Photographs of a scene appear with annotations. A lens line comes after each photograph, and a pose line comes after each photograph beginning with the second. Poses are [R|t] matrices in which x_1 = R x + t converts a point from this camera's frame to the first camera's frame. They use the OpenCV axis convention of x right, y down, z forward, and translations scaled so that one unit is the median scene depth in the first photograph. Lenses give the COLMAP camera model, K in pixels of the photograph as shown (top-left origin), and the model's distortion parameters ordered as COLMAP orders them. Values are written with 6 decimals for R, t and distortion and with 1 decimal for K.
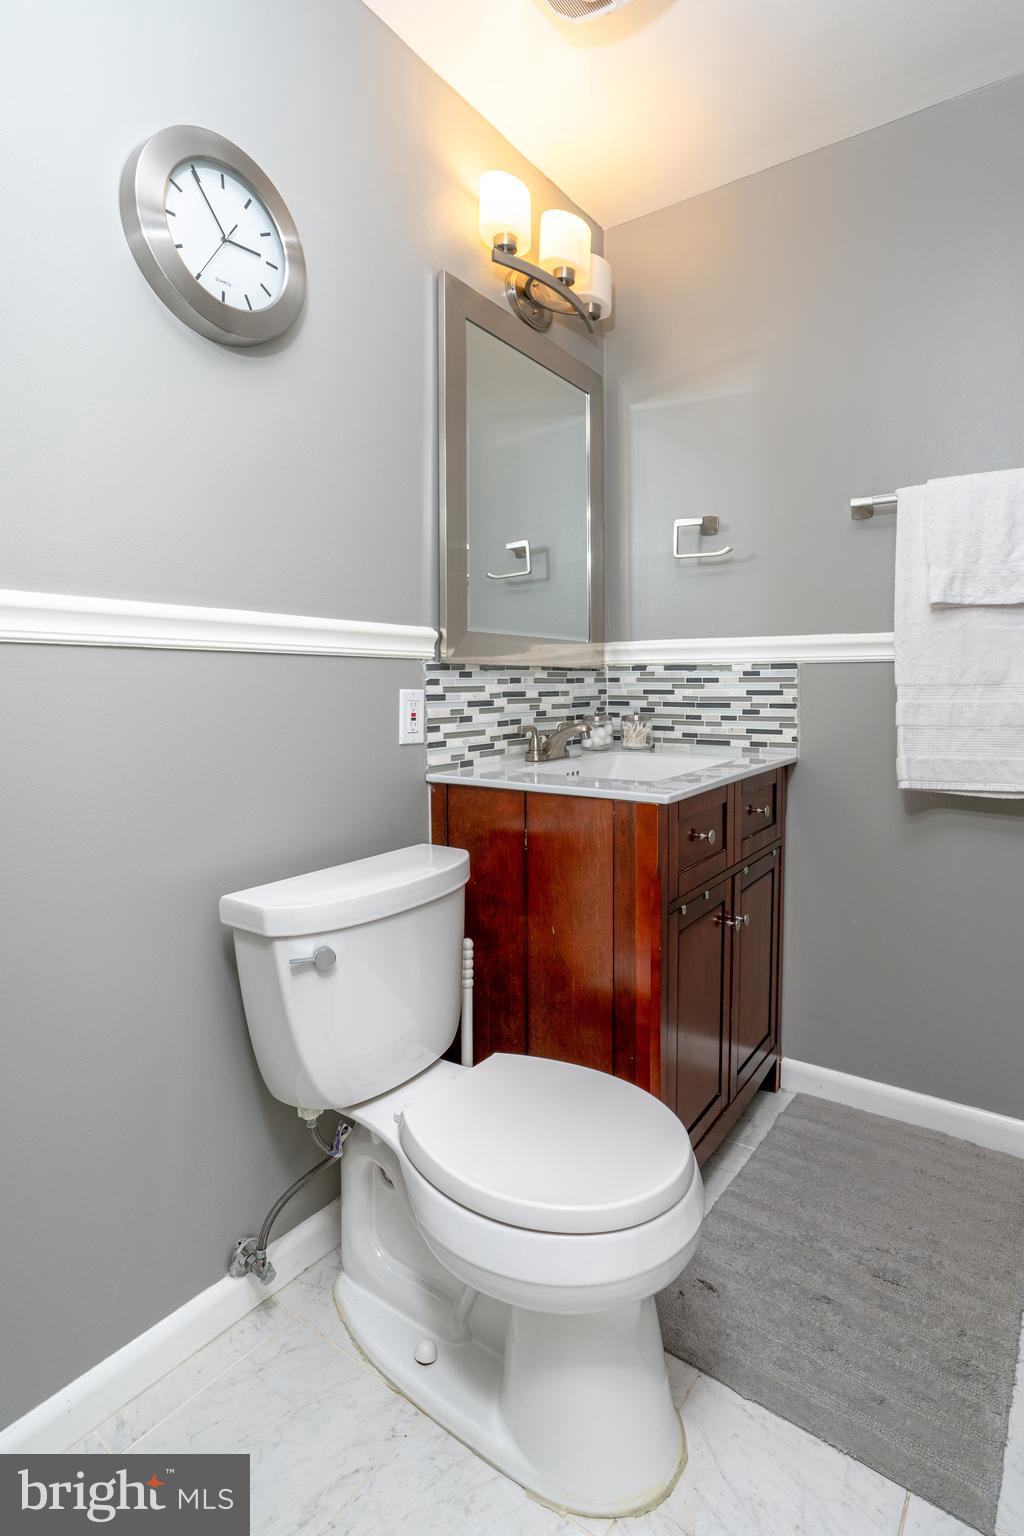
lens RADIAL K [[735.7, 0, 512.6], [0, 735.7, 761.2], [0, 0, 1]] dist [-0.000272, -0.000001]
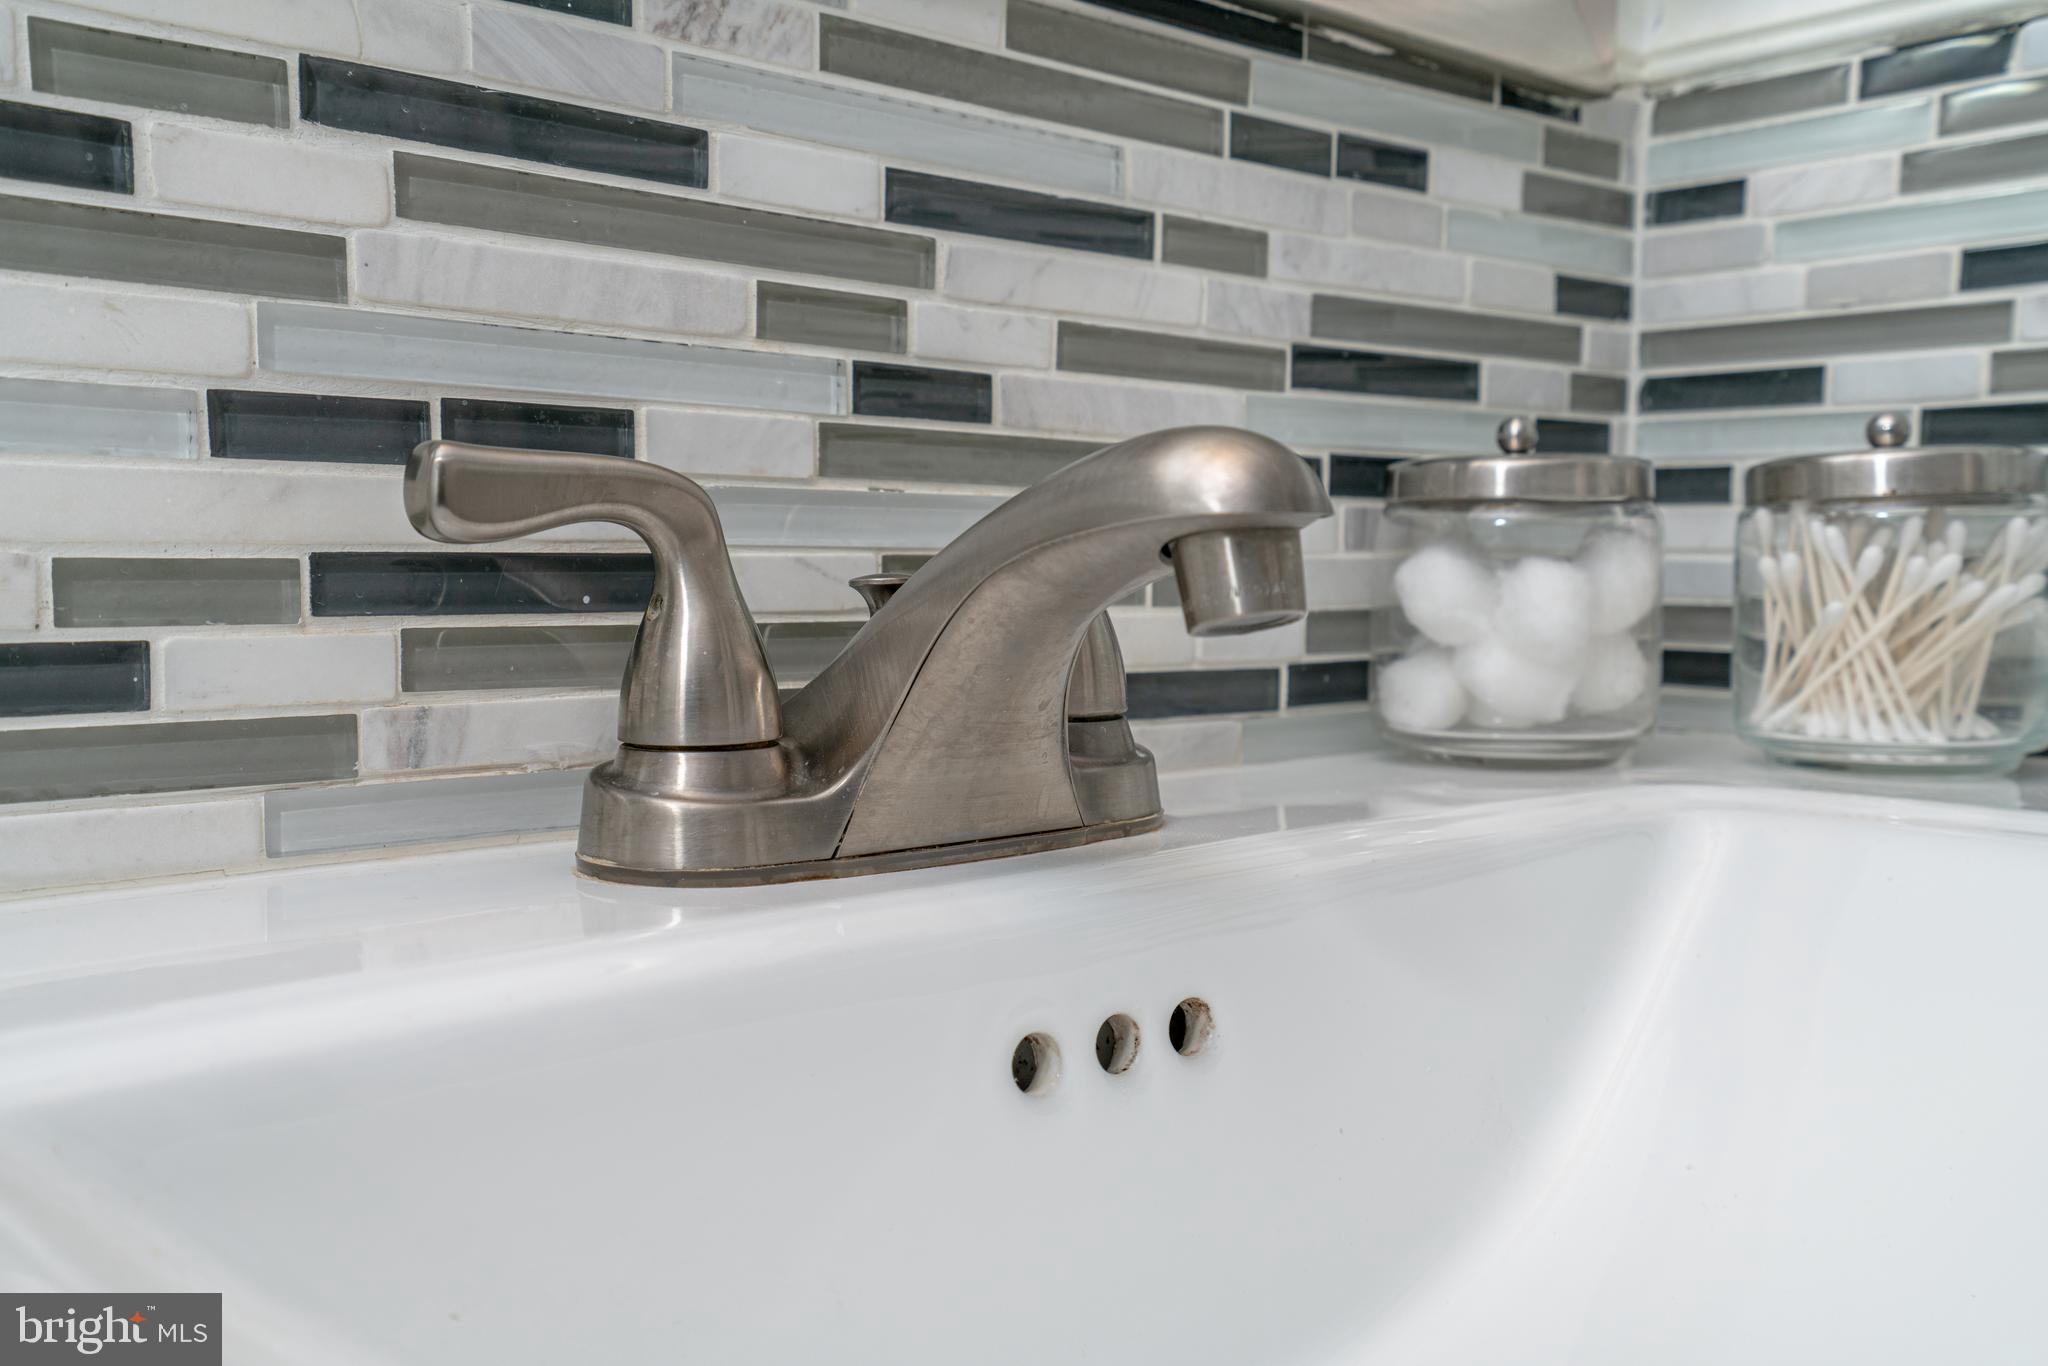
lens RADIAL K [[2060.1, 0, 1025.1], [0, 2060.1, 692.4], [0, 0, 1]] dist [0.110409, 0.000000]
pose [[0.981330, 0.037074, -0.188725, 0.101529], [-0.042072, 0.998860, -0.022547, -0.015304], [0.187674, 0.030066, 0.981771, 0.666070]]
